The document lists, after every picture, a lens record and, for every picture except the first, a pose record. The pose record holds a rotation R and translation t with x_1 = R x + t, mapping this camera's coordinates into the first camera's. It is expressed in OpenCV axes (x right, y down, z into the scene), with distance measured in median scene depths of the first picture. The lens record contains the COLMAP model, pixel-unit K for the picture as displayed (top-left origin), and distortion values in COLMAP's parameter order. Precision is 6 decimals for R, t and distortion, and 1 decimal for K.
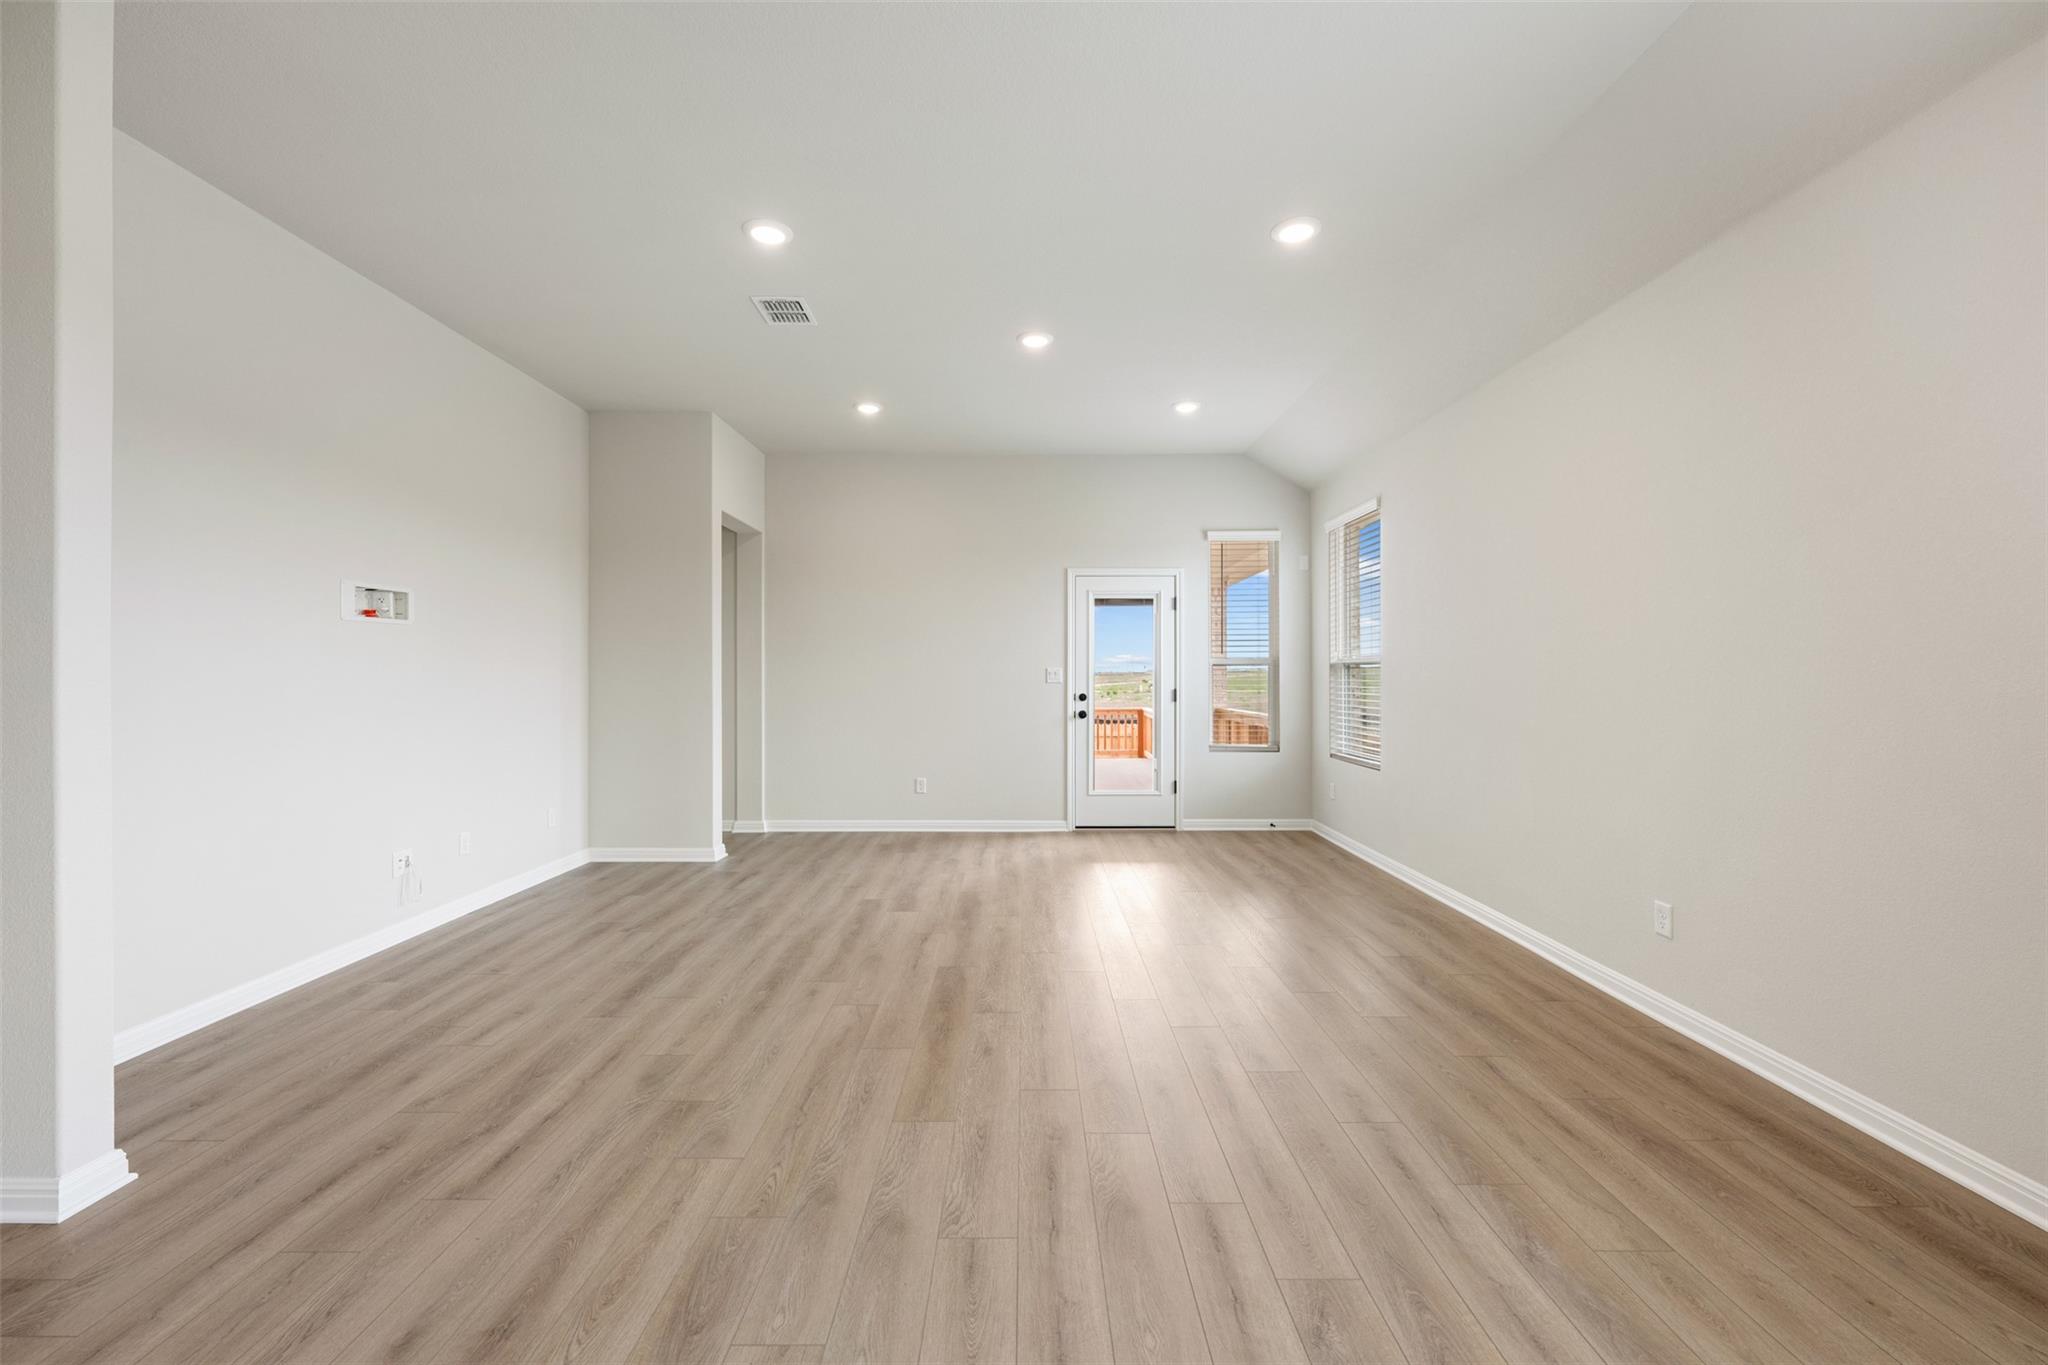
lens RADIAL K [[815.5, 0, 1026.8], [0, 815.5, 673.7], [0, 0, 1]] dist [-0.005231, 0.000061]
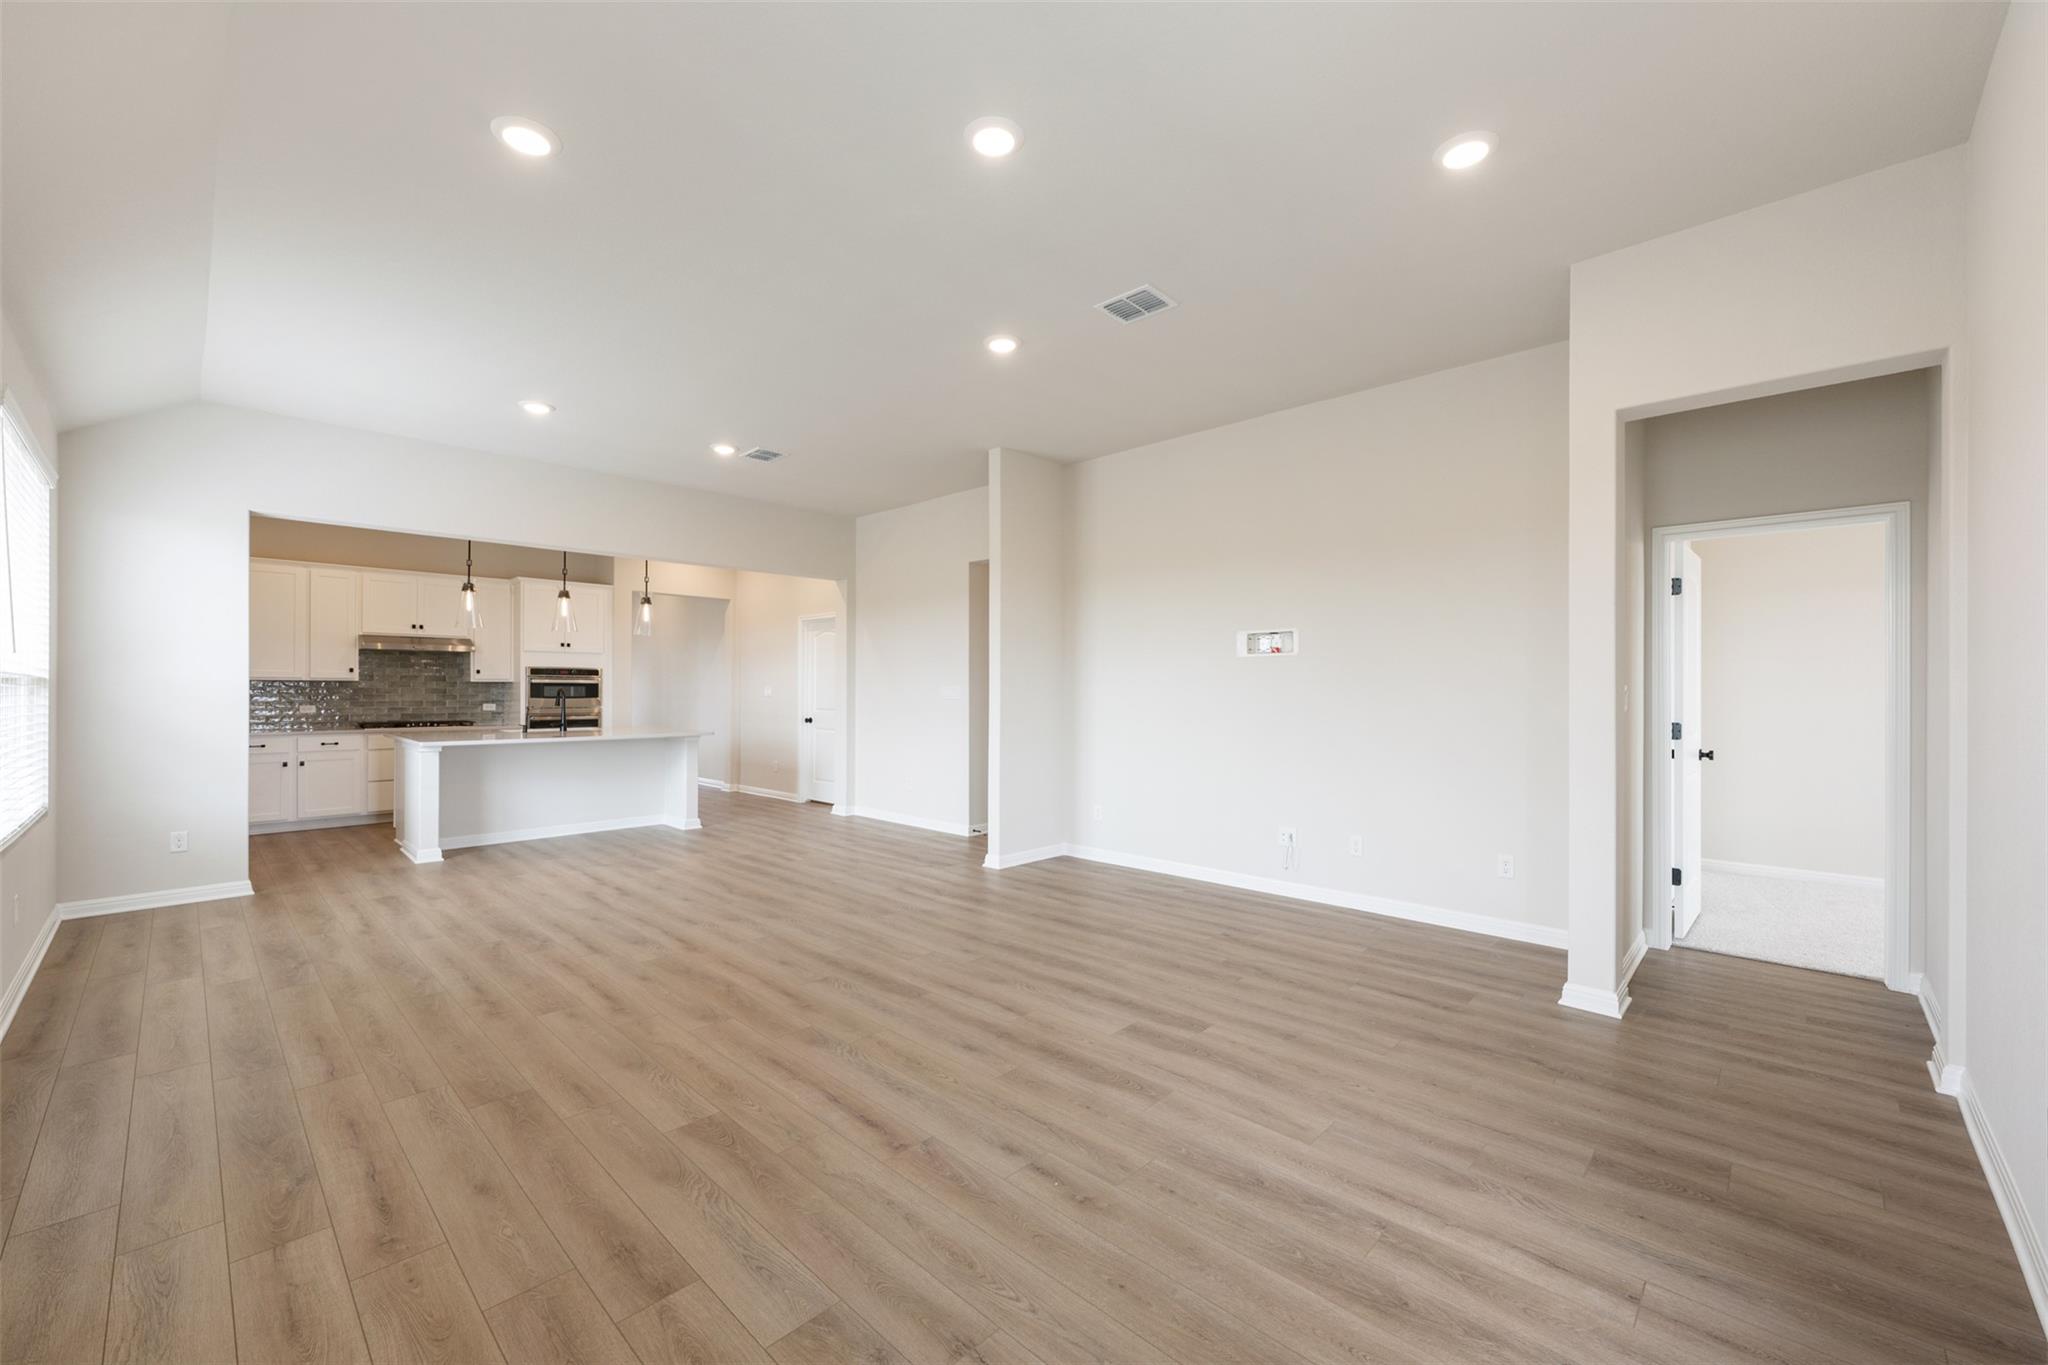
lens RADIAL K [[815.5, 0, 1025.1], [0, 815.5, 688.2], [0, 0, 1]] dist [-0.005231, 0.000061]
pose [[-0.696123, -0.000543, -0.717922, 0.436360], [0.000229, 0.999999, -0.000978, -0.007056], [0.717923, -0.000845, -0.696122, 1.477156]]
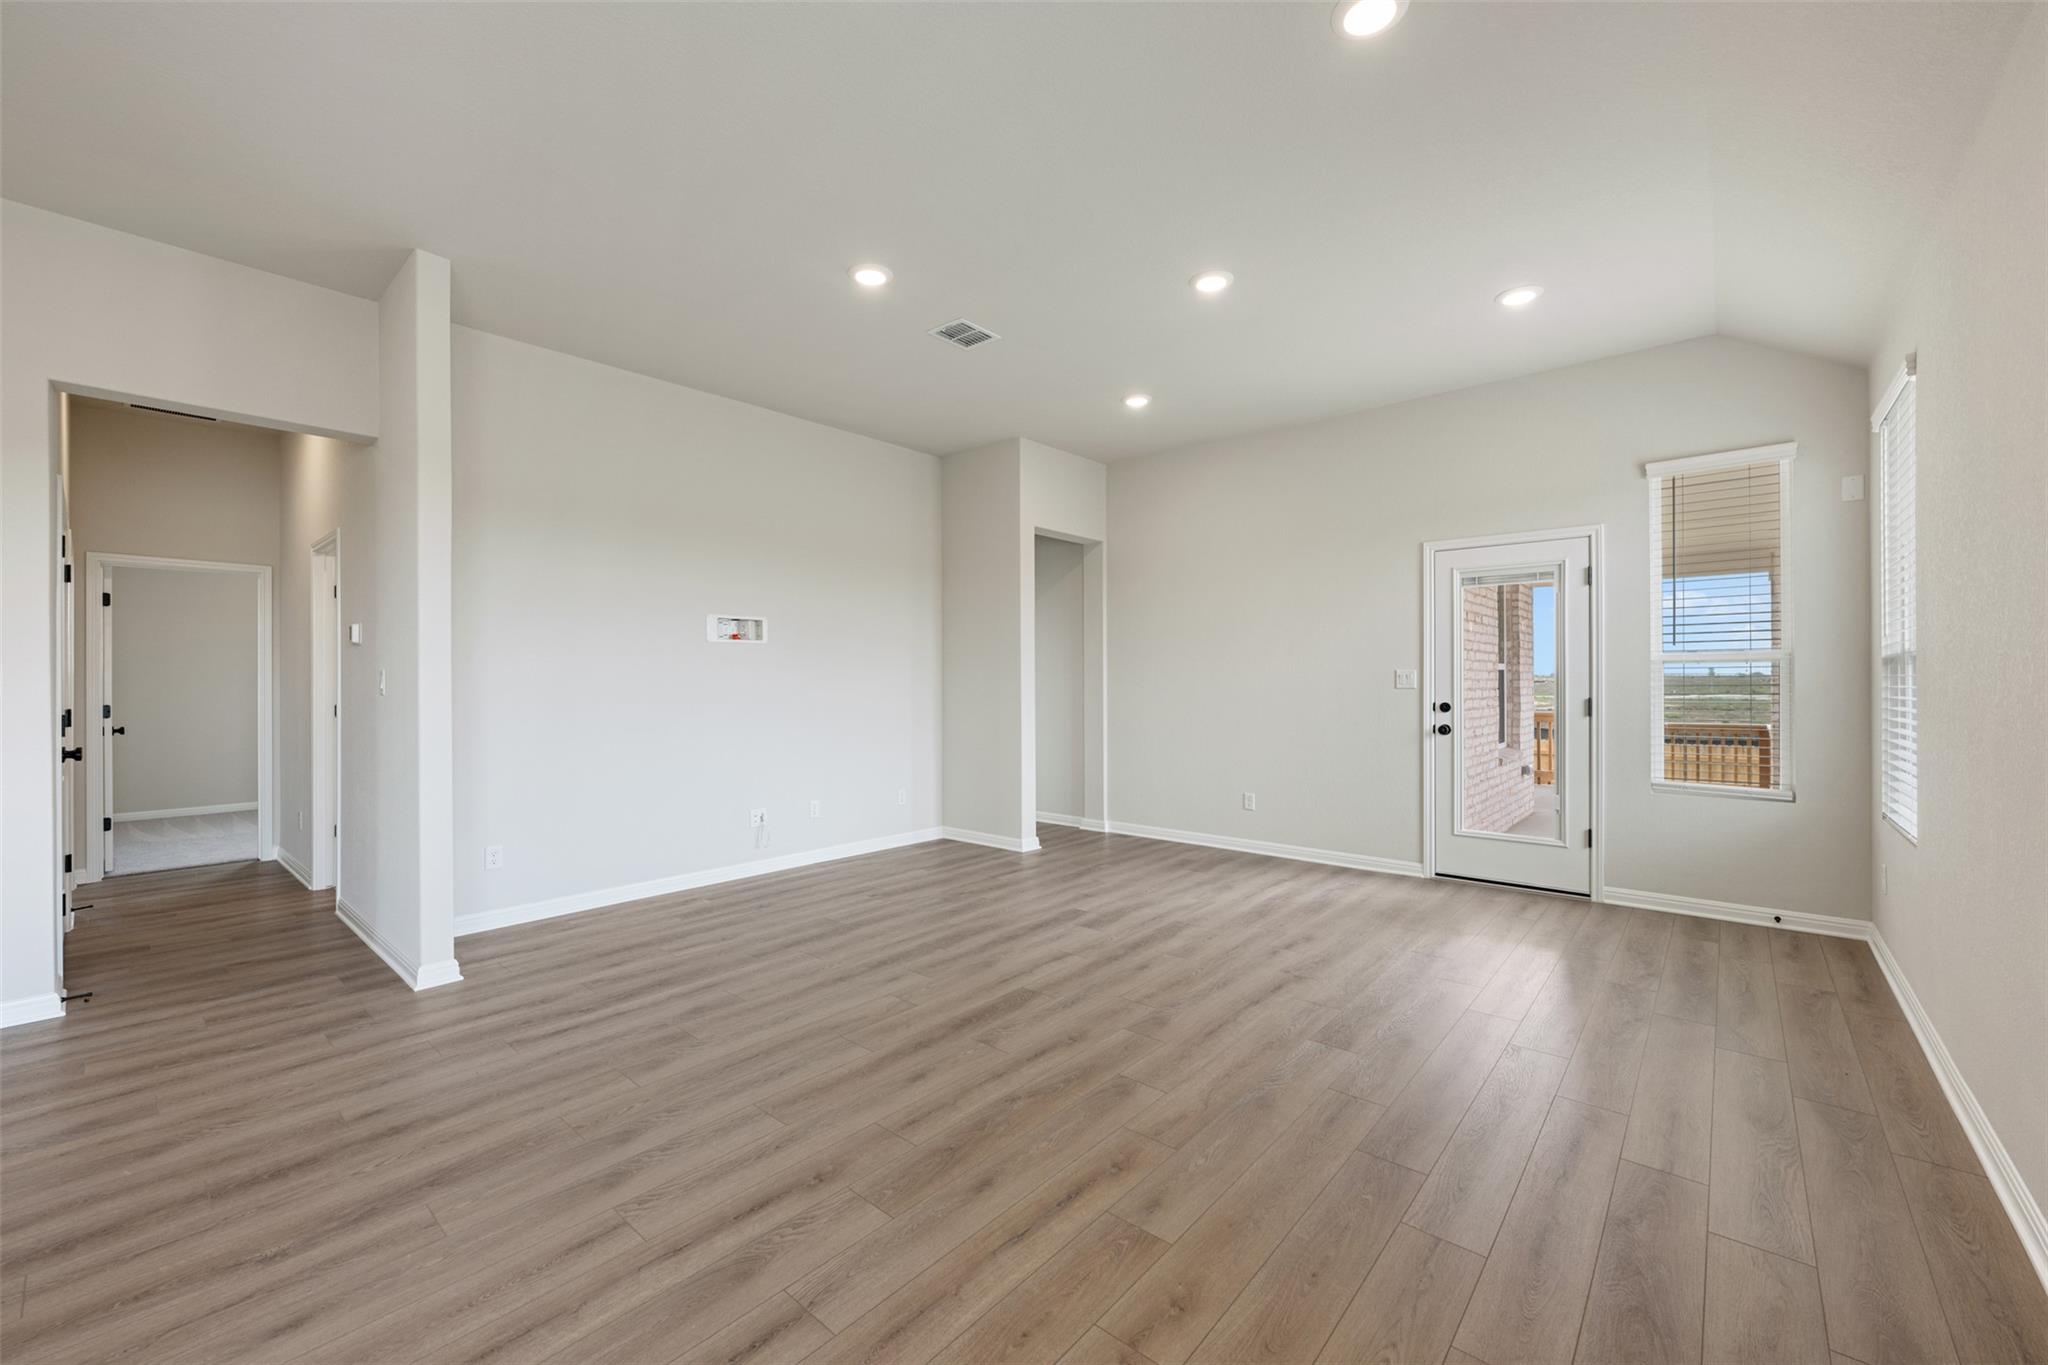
lens RADIAL K [[815.5, 0, 1020.6], [0, 815.5, 683.8], [0, 0, 1]] dist [-0.005231, 0.000061]
pose [[0.750101, 0.001388, -0.661322, 0.432931], [0.004478, 0.999964, 0.007179, -0.000906], [0.661308, -0.008346, 0.750068, 0.241087]]
